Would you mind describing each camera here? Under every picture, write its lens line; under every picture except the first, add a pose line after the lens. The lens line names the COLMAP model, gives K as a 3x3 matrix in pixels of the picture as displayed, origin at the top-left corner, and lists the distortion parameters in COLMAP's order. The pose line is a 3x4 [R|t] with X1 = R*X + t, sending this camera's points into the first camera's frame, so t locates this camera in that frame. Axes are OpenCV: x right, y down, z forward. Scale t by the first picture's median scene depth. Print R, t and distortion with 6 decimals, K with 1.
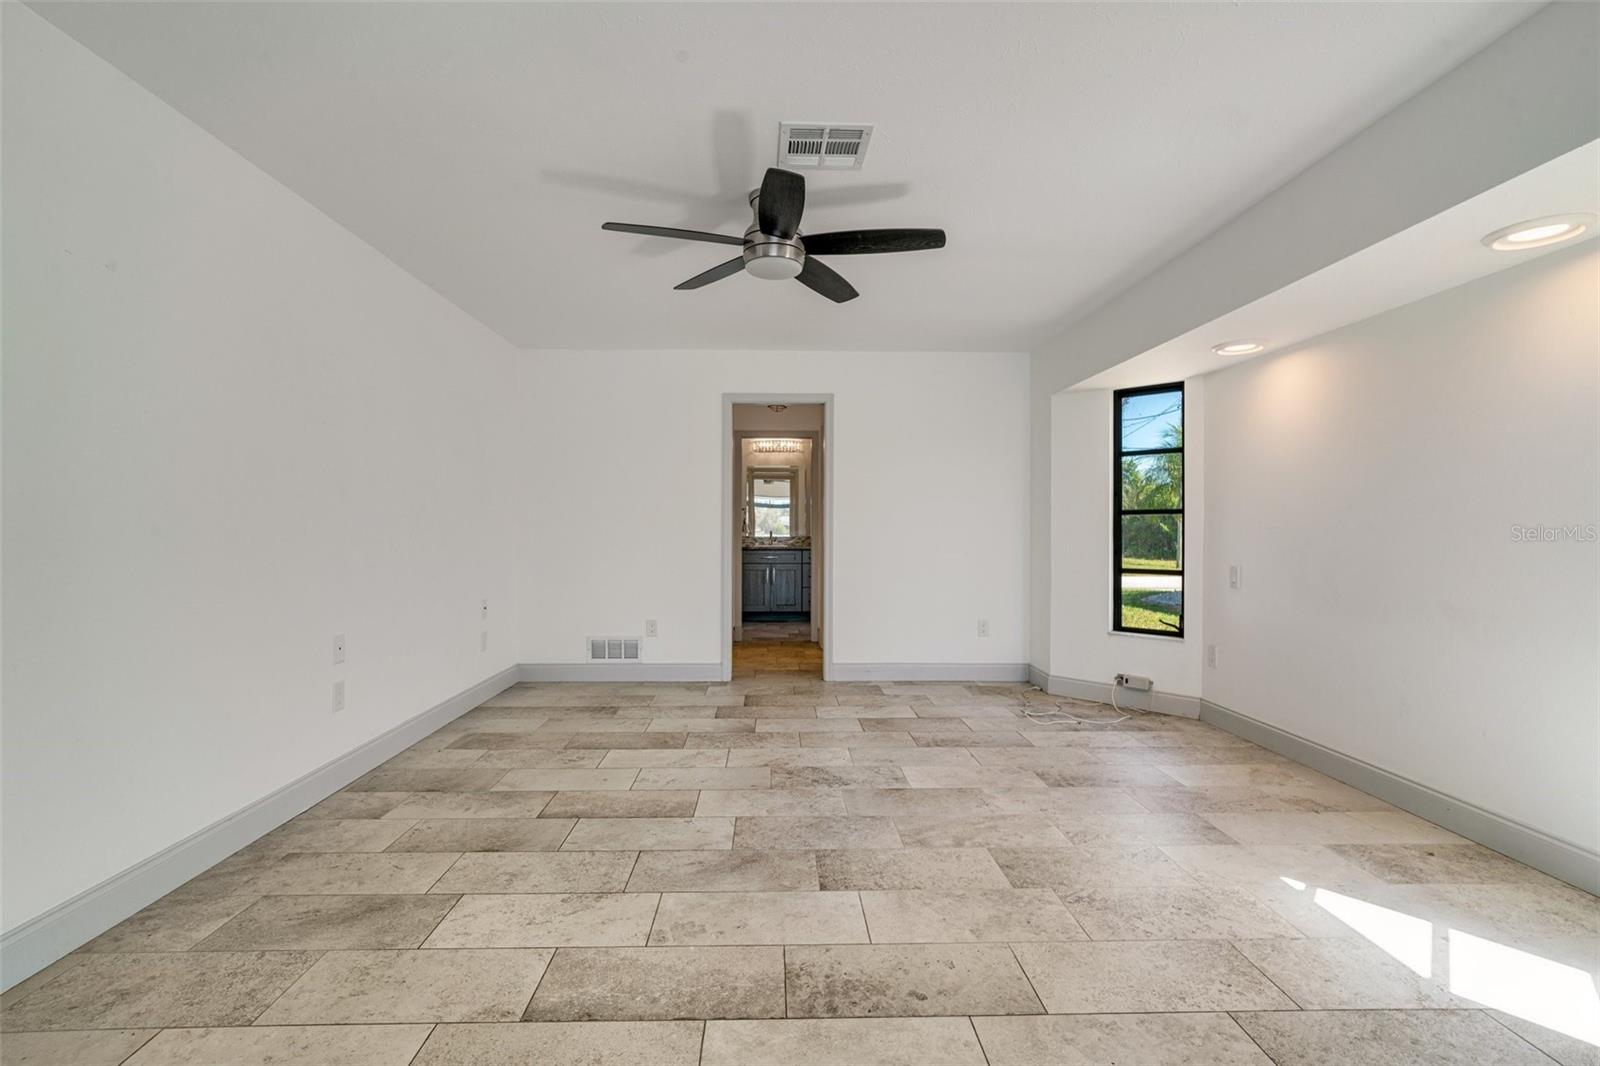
lens RADIAL K [[748.9, 0, 791.2], [0, 748.9, 524.4], [0, 0, 1]] dist [-0.016549, 0.006564]
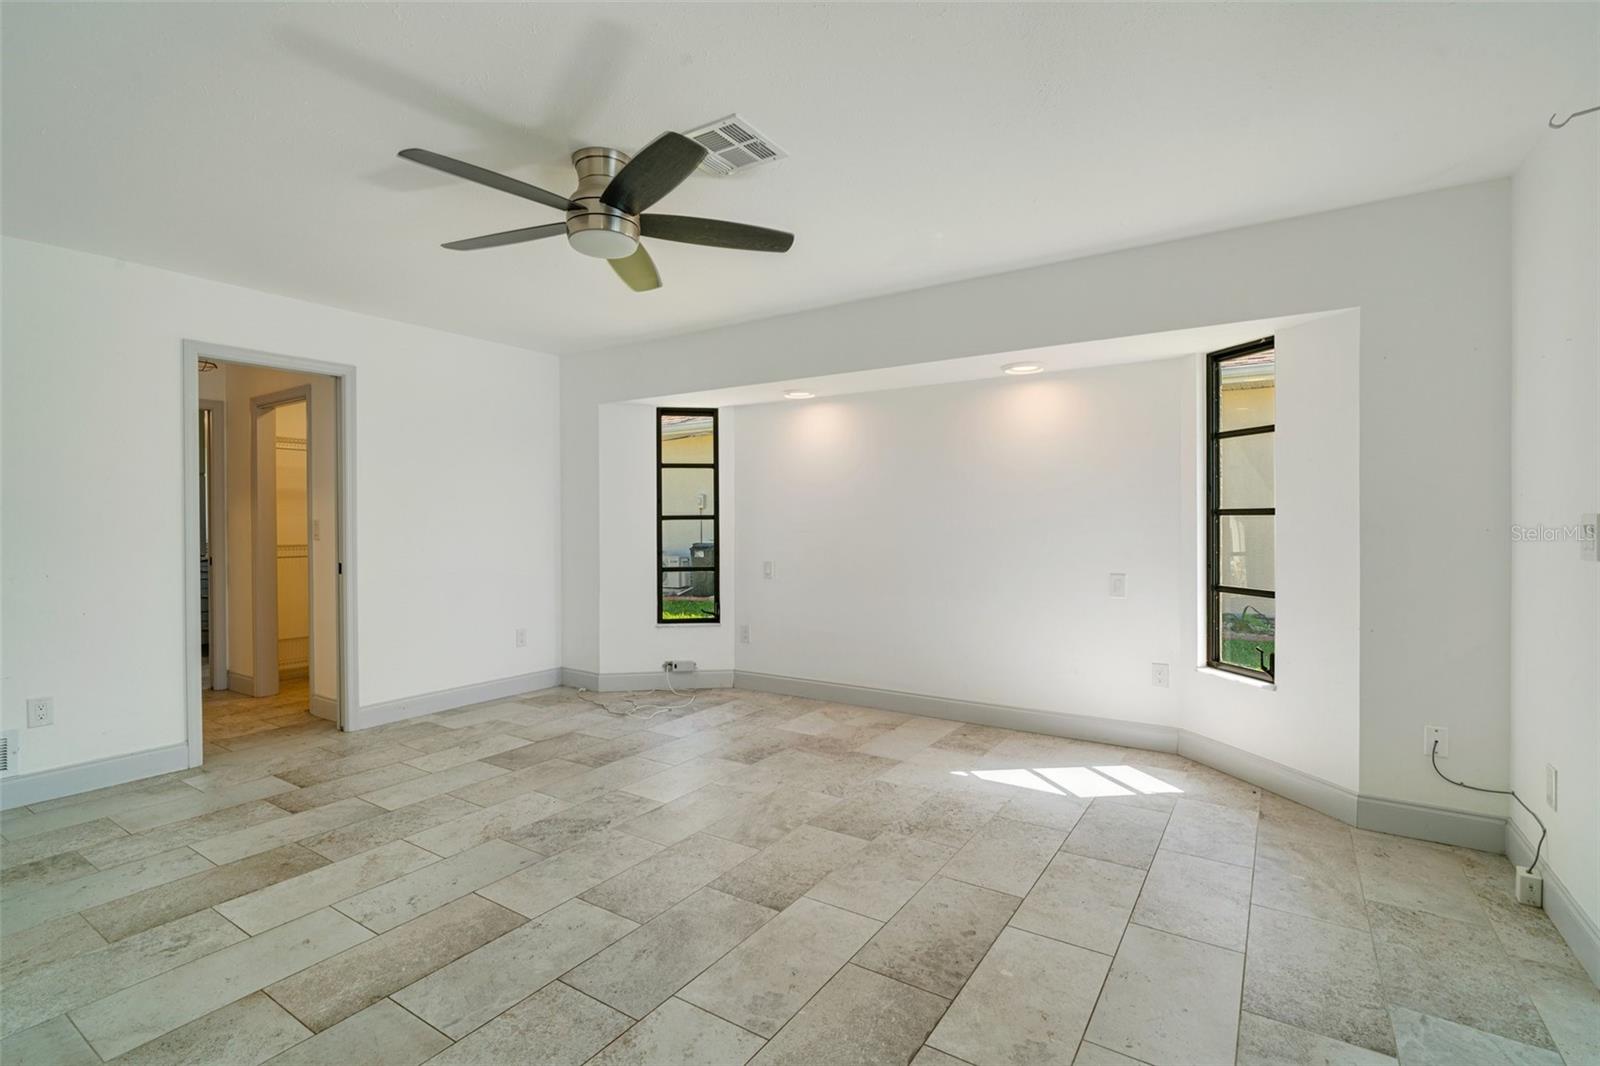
lens RADIAL K [[743.7, 0, 794.0], [0, 743.7, 511.8], [0, 0, 1]] dist [-0.004711, 0.000058]
pose [[0.578154, 0.003926, 0.815919, -0.599694], [0.001237, 0.999983, -0.005688, -0.030157], [-0.815927, 0.004297, 0.578139, 0.320551]]
